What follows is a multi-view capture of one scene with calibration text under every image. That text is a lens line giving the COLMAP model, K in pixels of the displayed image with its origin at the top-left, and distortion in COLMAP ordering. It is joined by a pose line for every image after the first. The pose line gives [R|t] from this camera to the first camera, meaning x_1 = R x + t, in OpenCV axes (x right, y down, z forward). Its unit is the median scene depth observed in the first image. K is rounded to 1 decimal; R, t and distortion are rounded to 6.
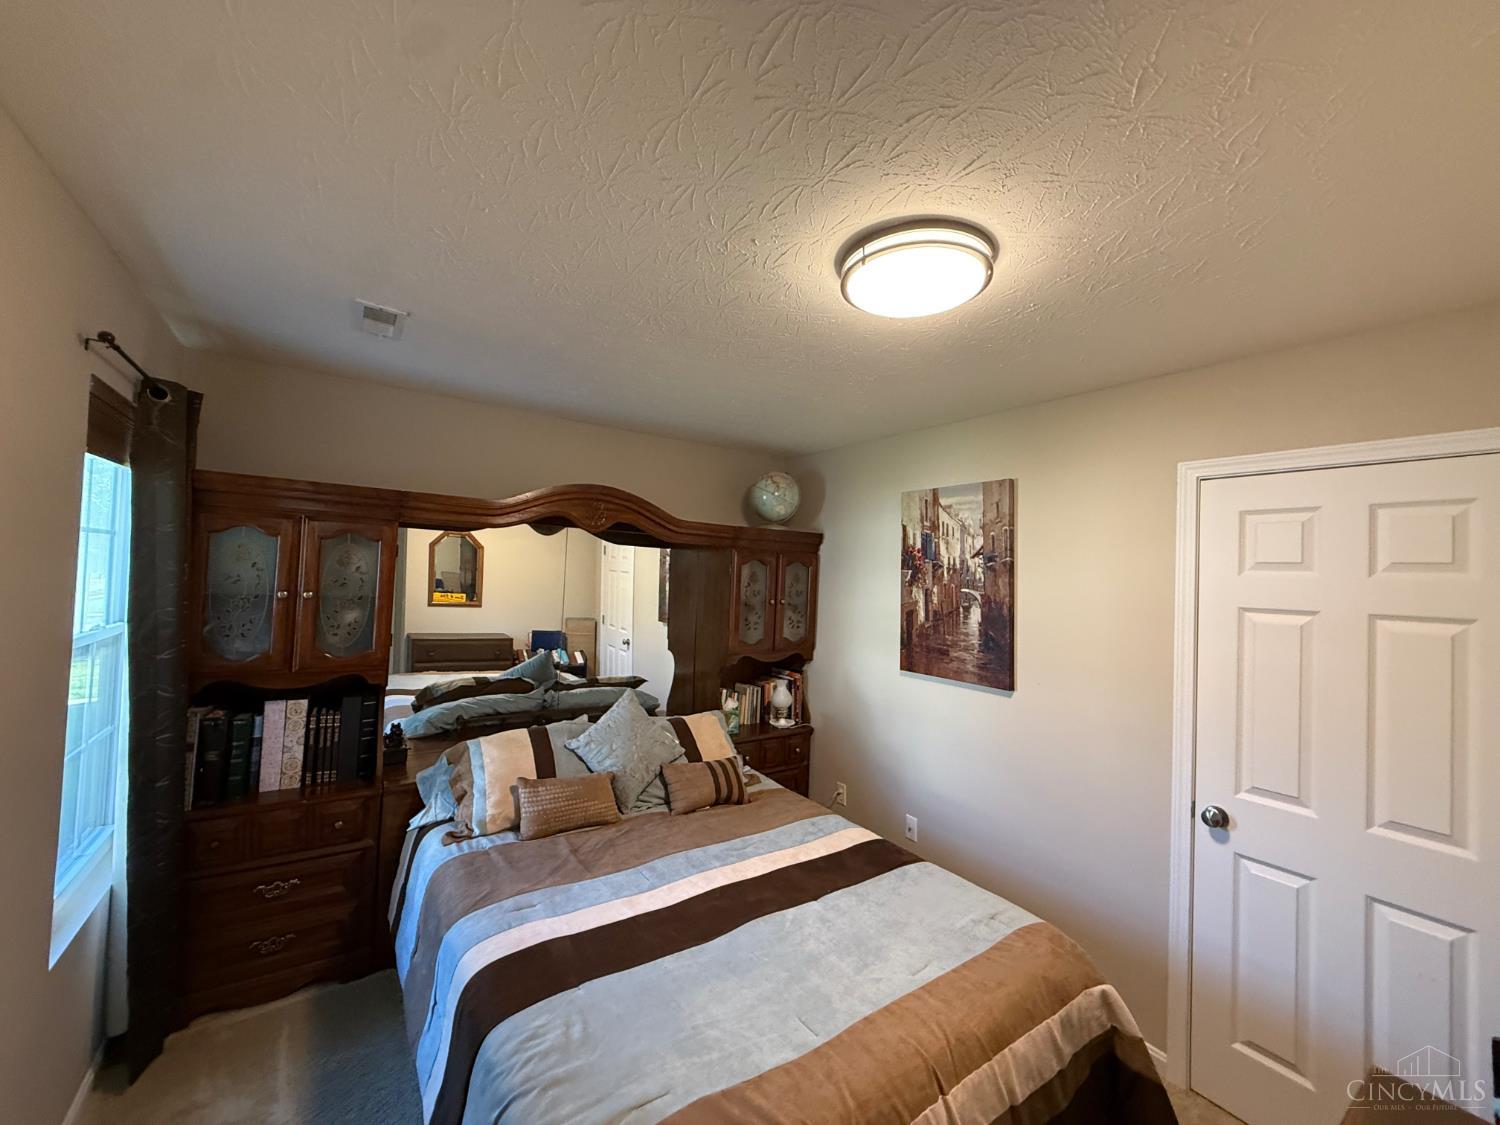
lens RADIAL K [[607.4, 0, 754.7], [0, 607.4, 559.6], [0, 0, 1]] dist [-0.002054, -0.000028]
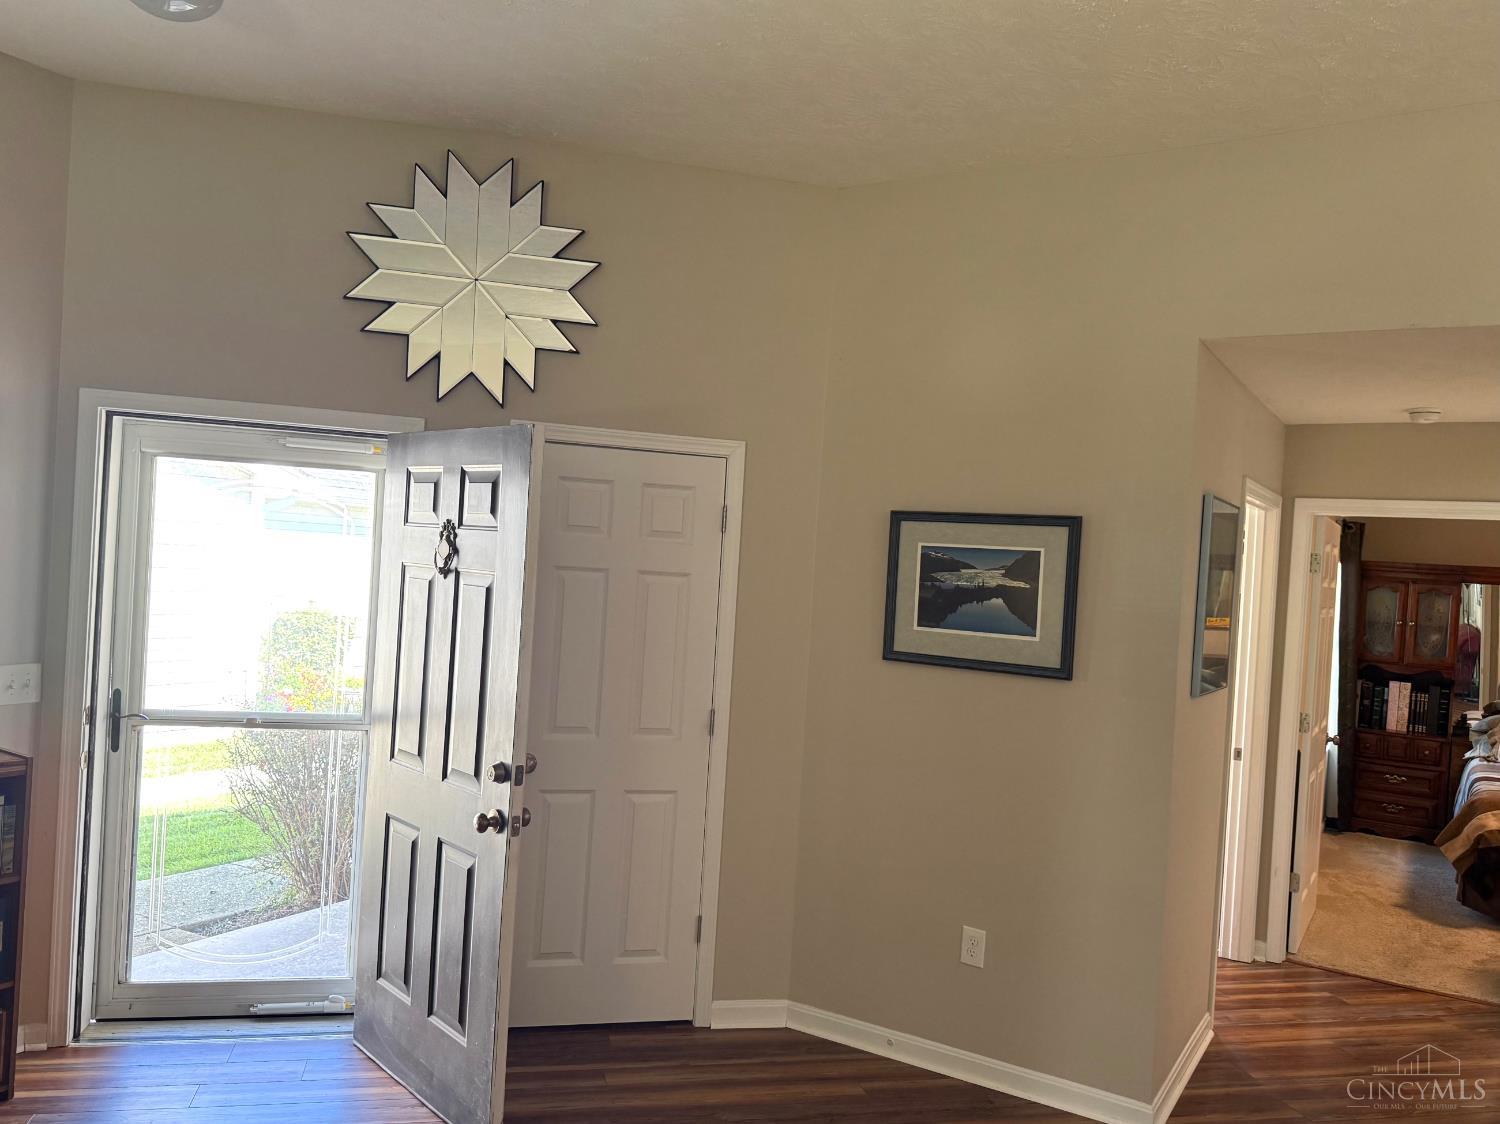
lens RADIAL K [[1147.6, 0, 750.0], [0, 1147.6, 562.0], [0, 0, 1]] dist [0.036642, -0.052314]
pose [[0.414860, -0.016065, -0.909743, 0.455724], [-0.025761, 0.999236, -0.029393, 0.006811], [0.909520, 0.035630, 0.414130, -0.642022]]
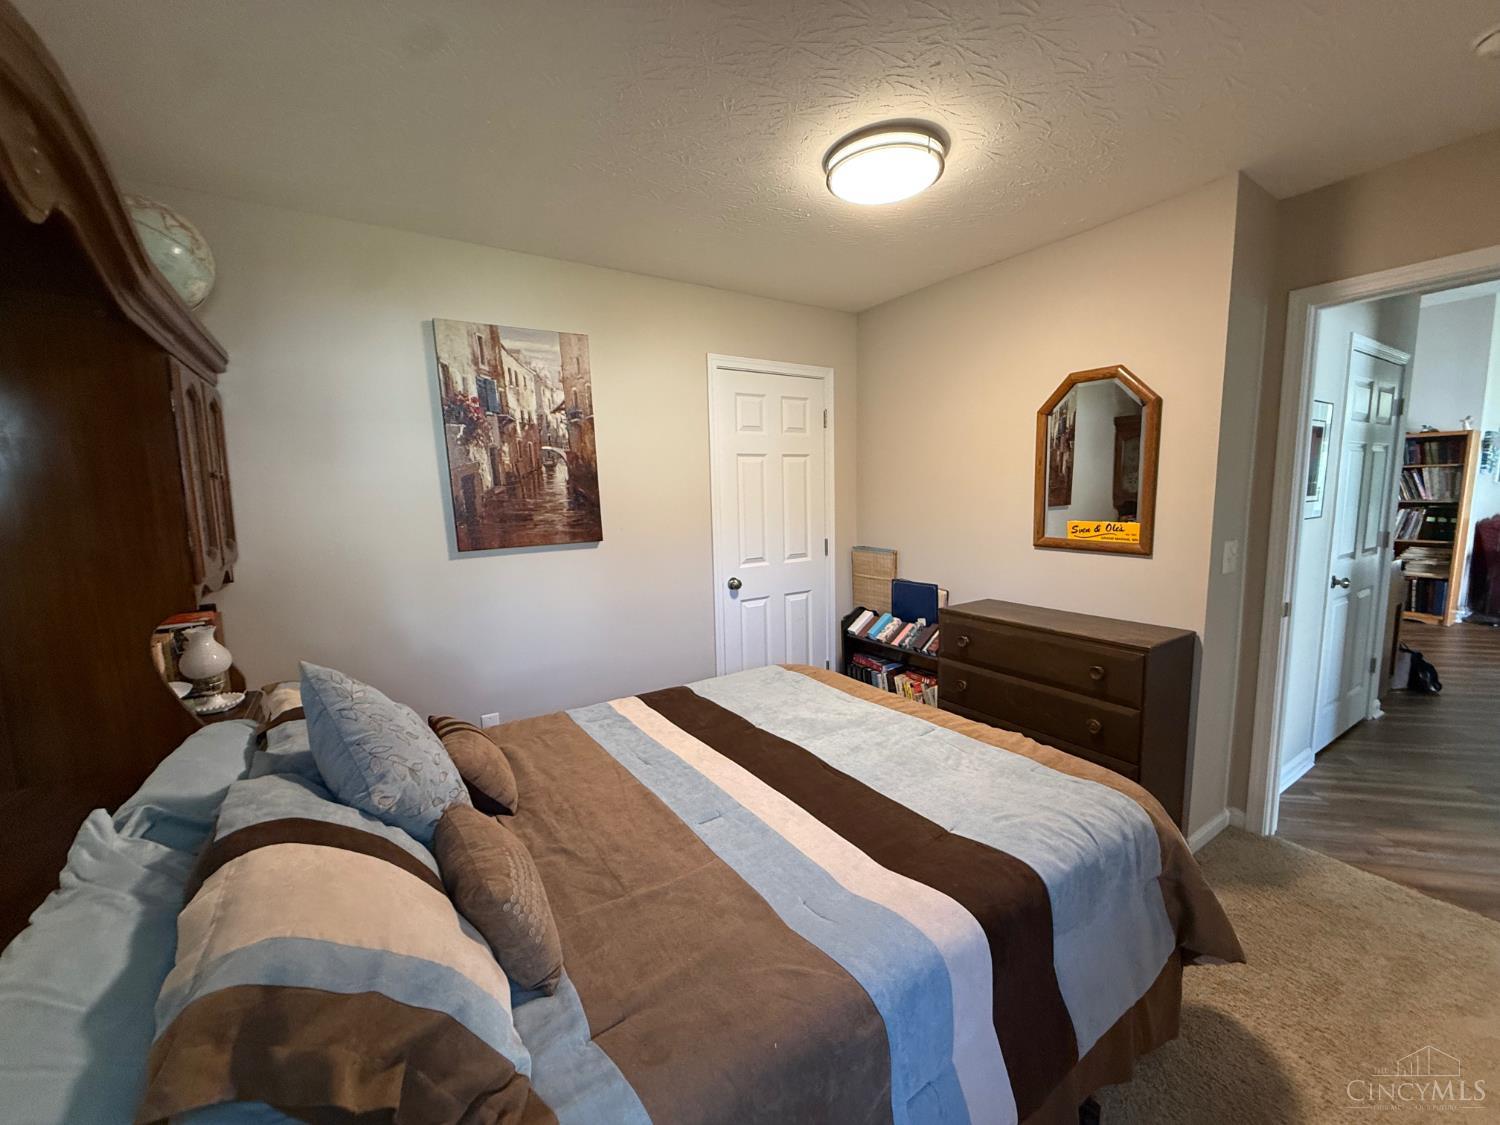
lens RADIAL K [[607.4, 0, 754.7], [0, 607.4, 559.6], [0, 0, 1]] dist [-0.002054, -0.000028]
pose [[0.012280, -0.166531, 0.985960, -0.617565], [-0.006710, 0.985998, 0.166621, 0.063620], [-0.999902, -0.008662, 0.010990, 0.678311]]
